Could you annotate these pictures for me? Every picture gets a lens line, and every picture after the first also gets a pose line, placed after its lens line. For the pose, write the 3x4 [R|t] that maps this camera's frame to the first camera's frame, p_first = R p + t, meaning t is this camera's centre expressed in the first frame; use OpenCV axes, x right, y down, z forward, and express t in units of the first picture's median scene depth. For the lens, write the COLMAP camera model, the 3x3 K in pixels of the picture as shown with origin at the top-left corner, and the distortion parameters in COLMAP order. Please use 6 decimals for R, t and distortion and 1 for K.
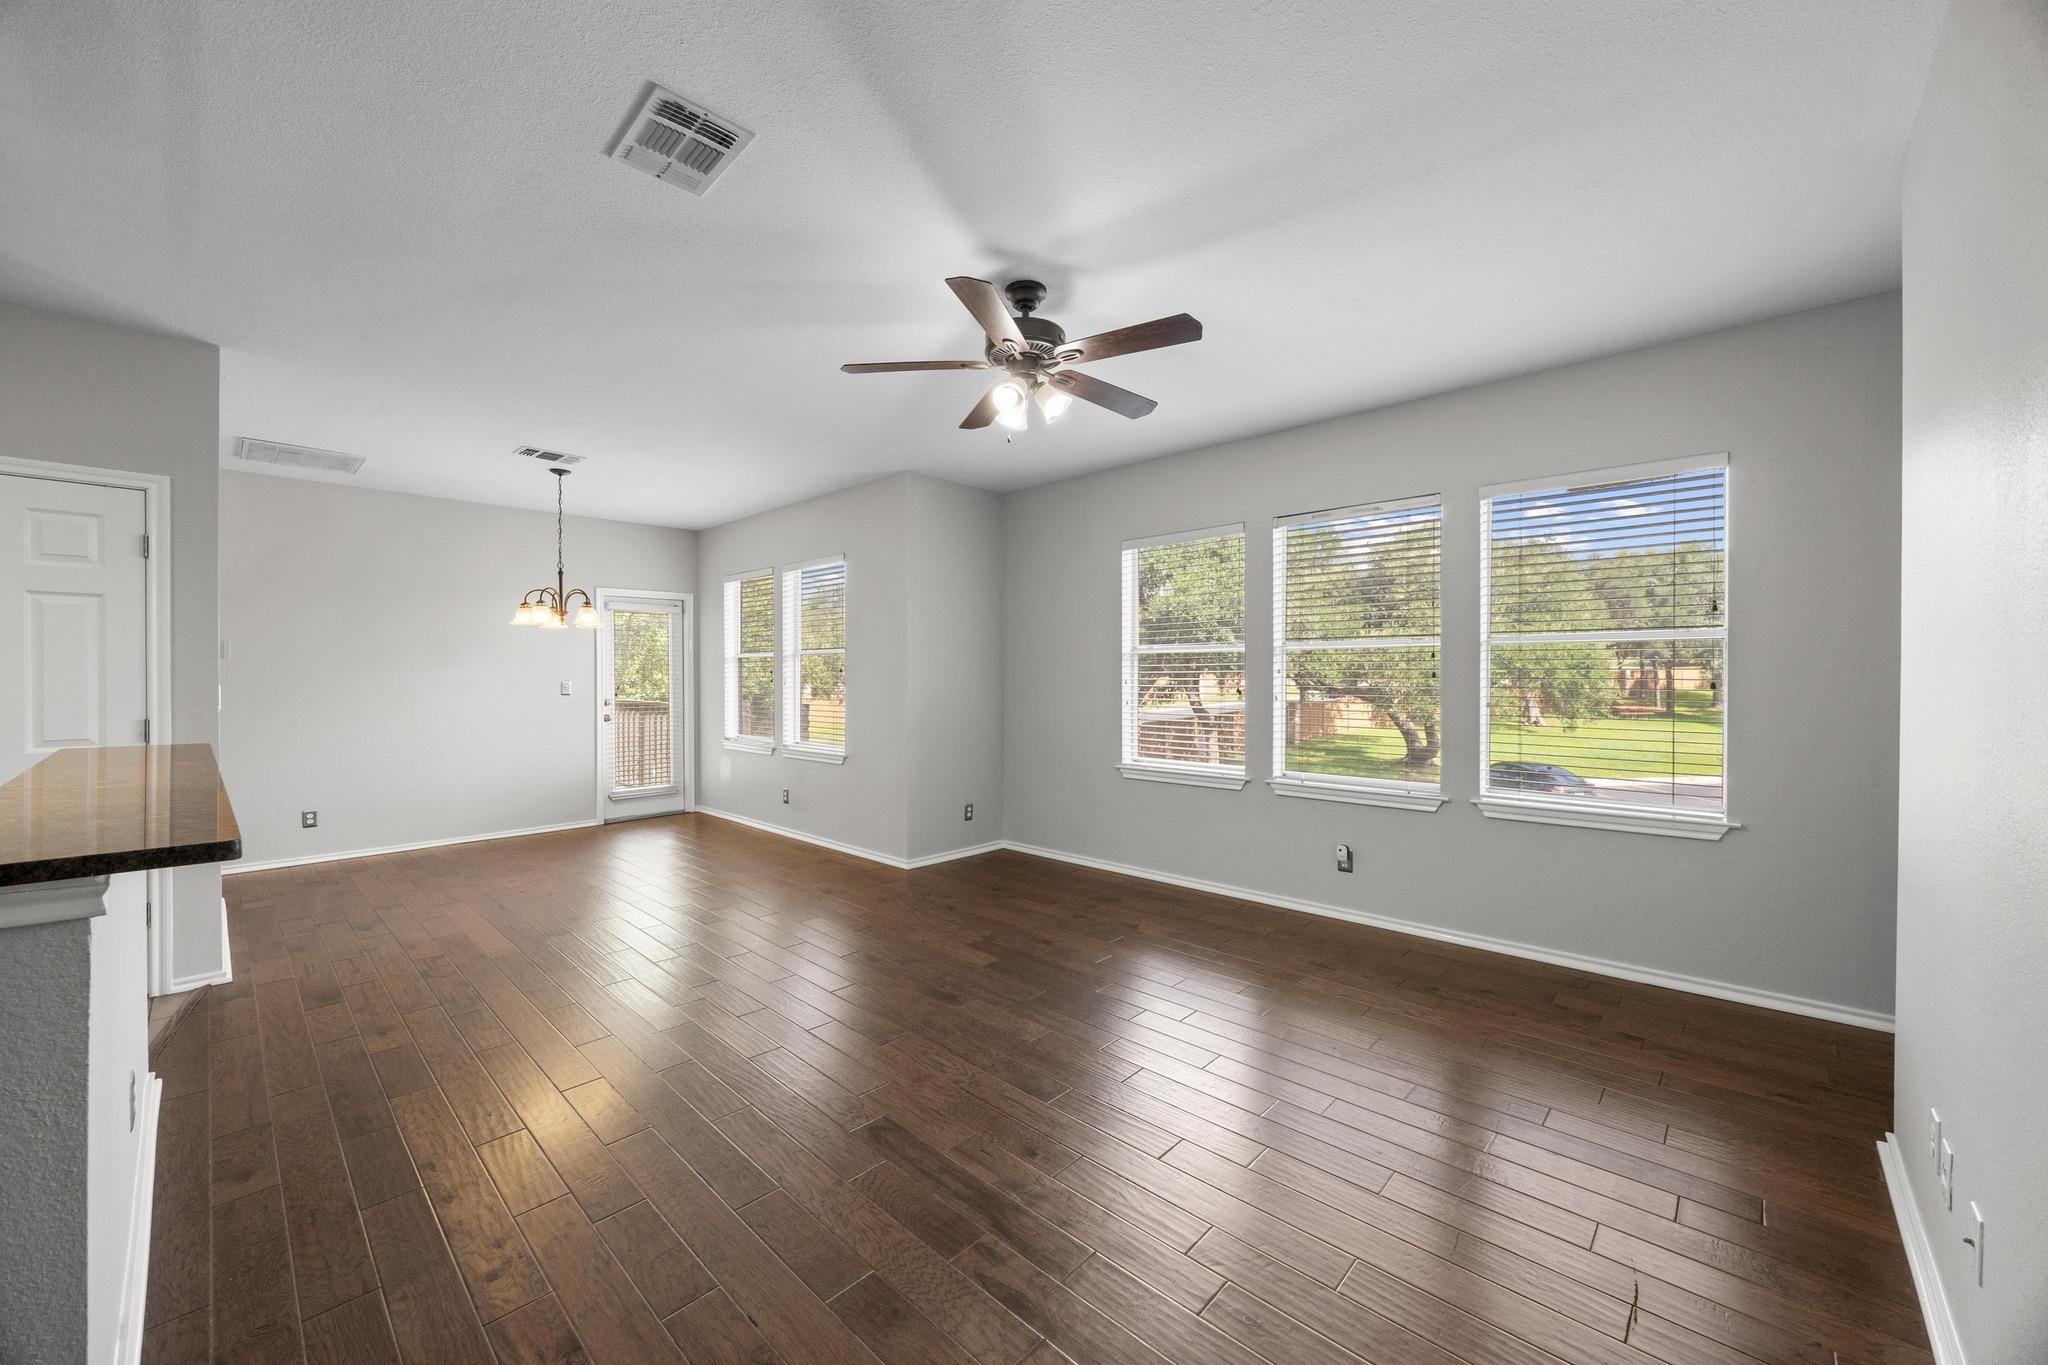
lens RADIAL K [[775.8, 0, 1018.9], [0, 775.8, 683.1], [0, 0, 1]] dist [-0.002547, -0.000146]
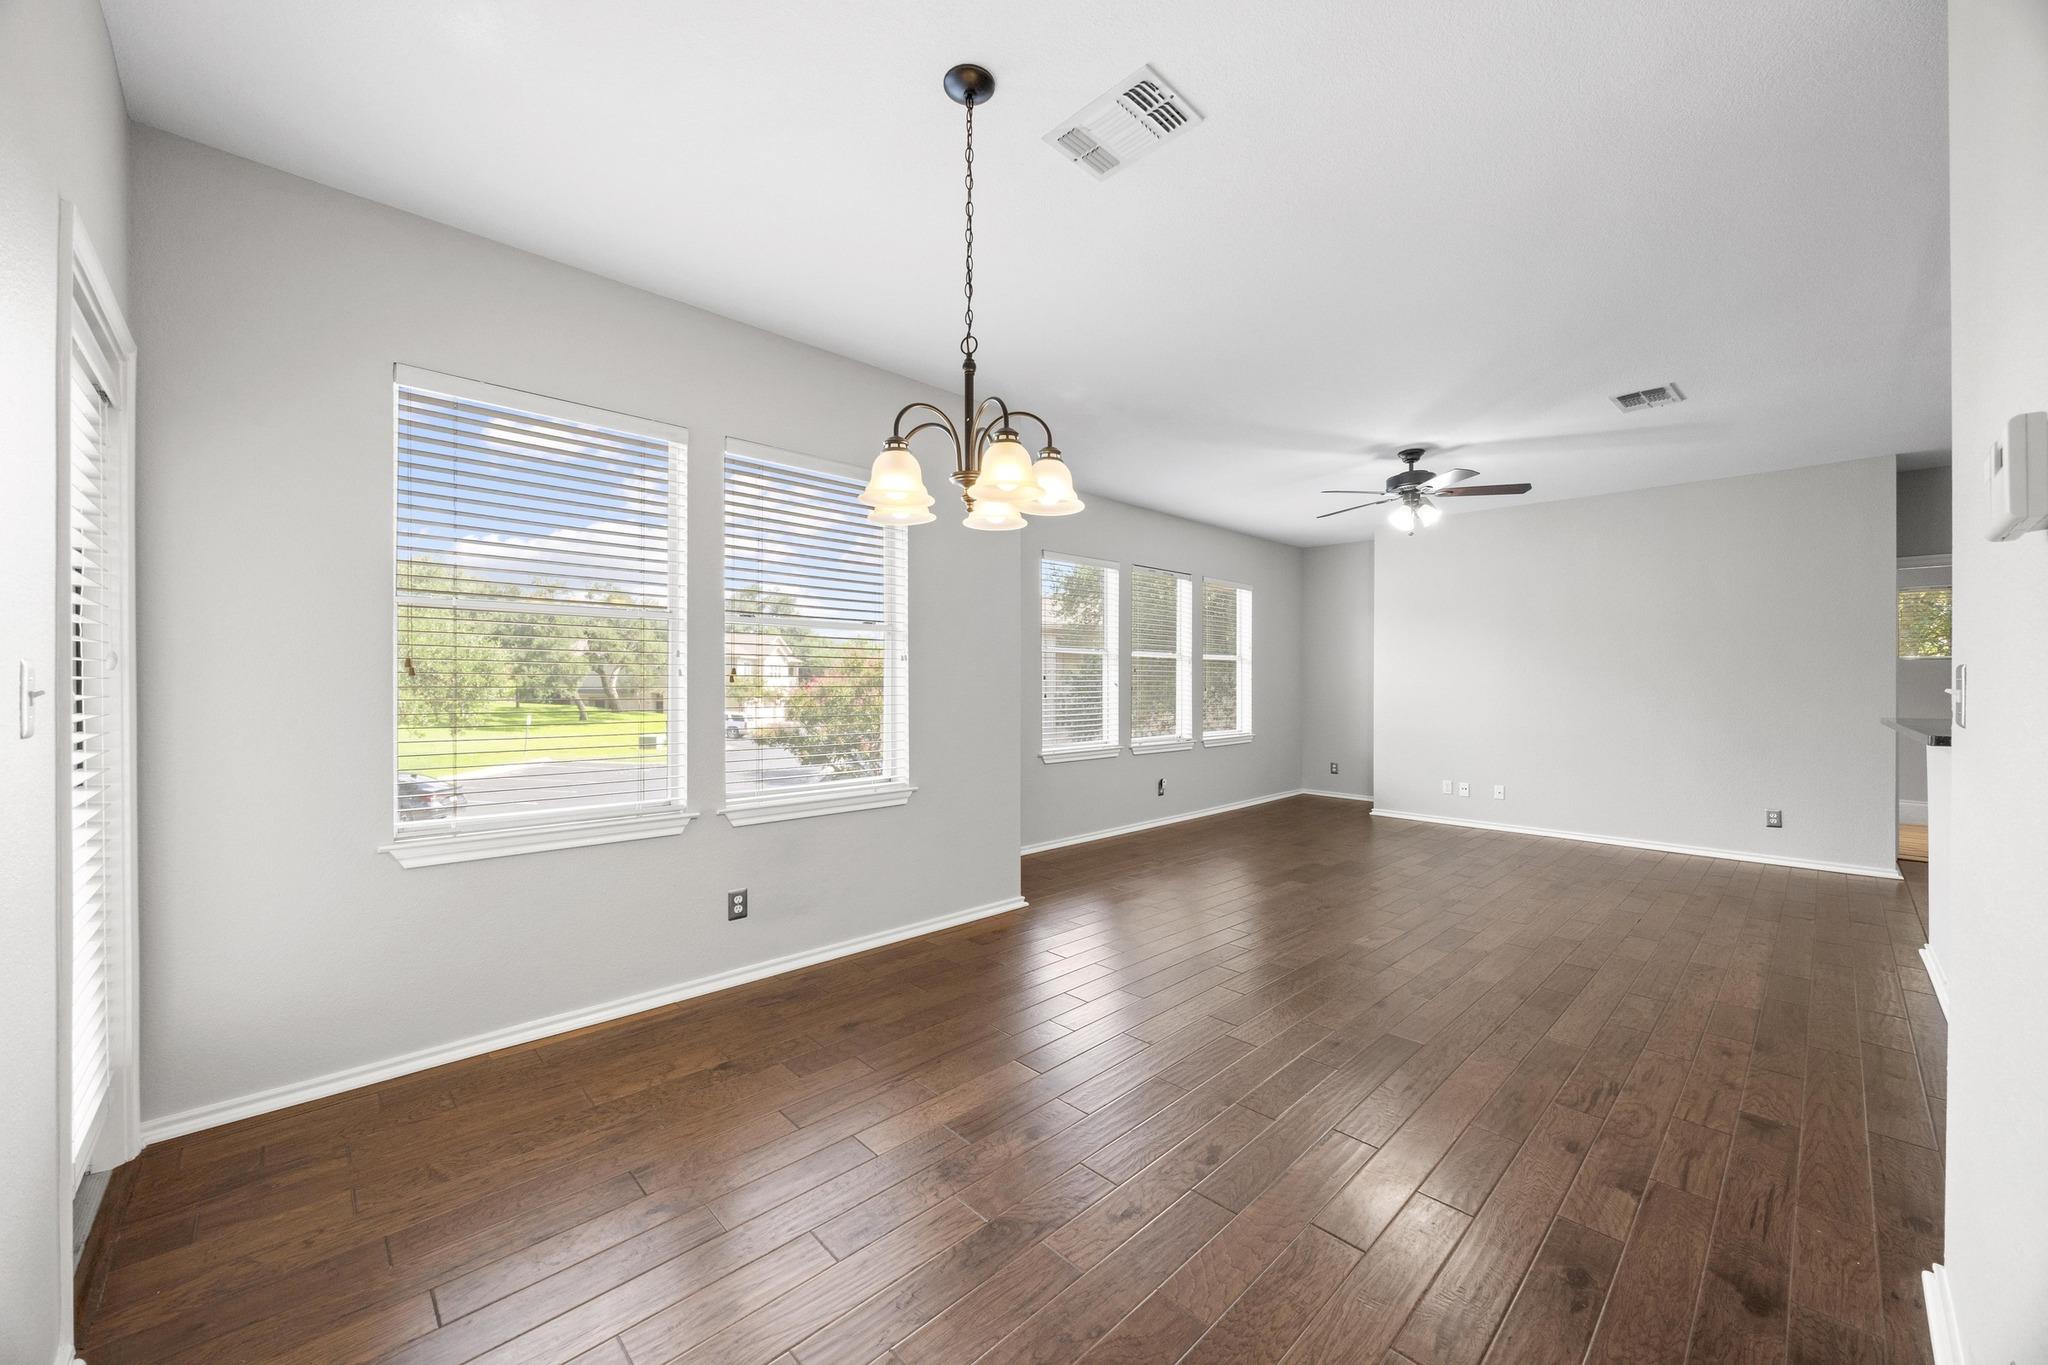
lens RADIAL K [[775.8, 0, 1018.9], [0, 775.8, 683.1], [0, 0, 1]] dist [-0.002547, -0.000146]
pose [[0.047008, -0.000978, 0.998894, -0.953792], [0.005779, 0.999983, 0.000707, 0.005242], [-0.998878, 0.005740, 0.047013, 0.962204]]
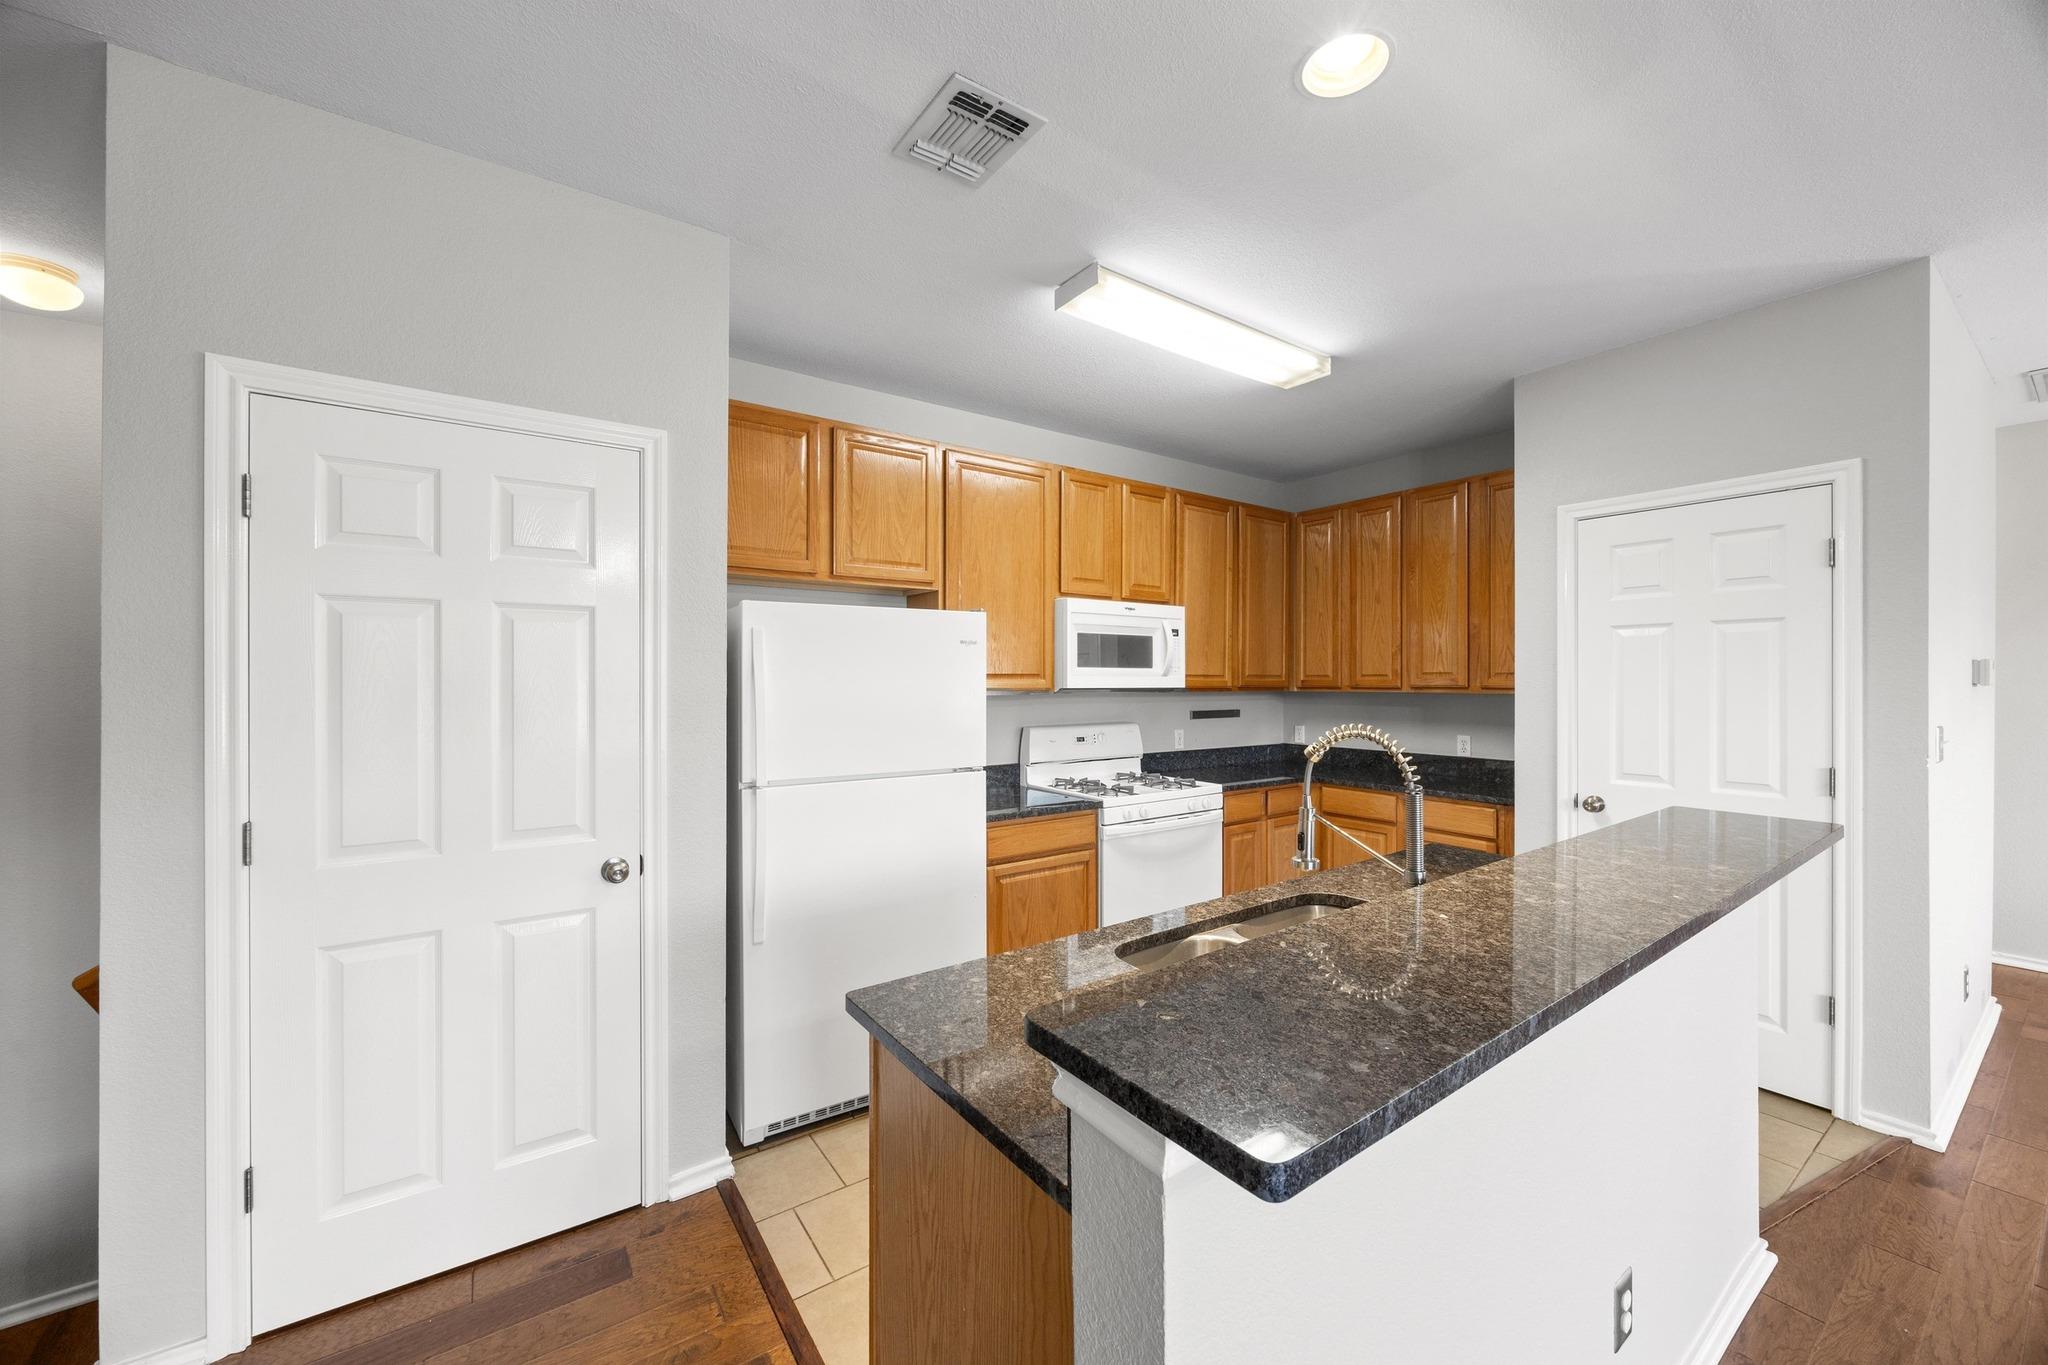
lens RADIAL K [[774.5, 0, 1021.1], [0, 774.5, 680.2], [0, 0, 1]] dist [-0.001436, -0.000176]
pose [[-0.200335, -0.000315, -0.979727, -0.102027], [-0.006647, 0.999977, 0.001037, -0.023534], [0.979705, 0.006720, -0.200332, 0.198257]]
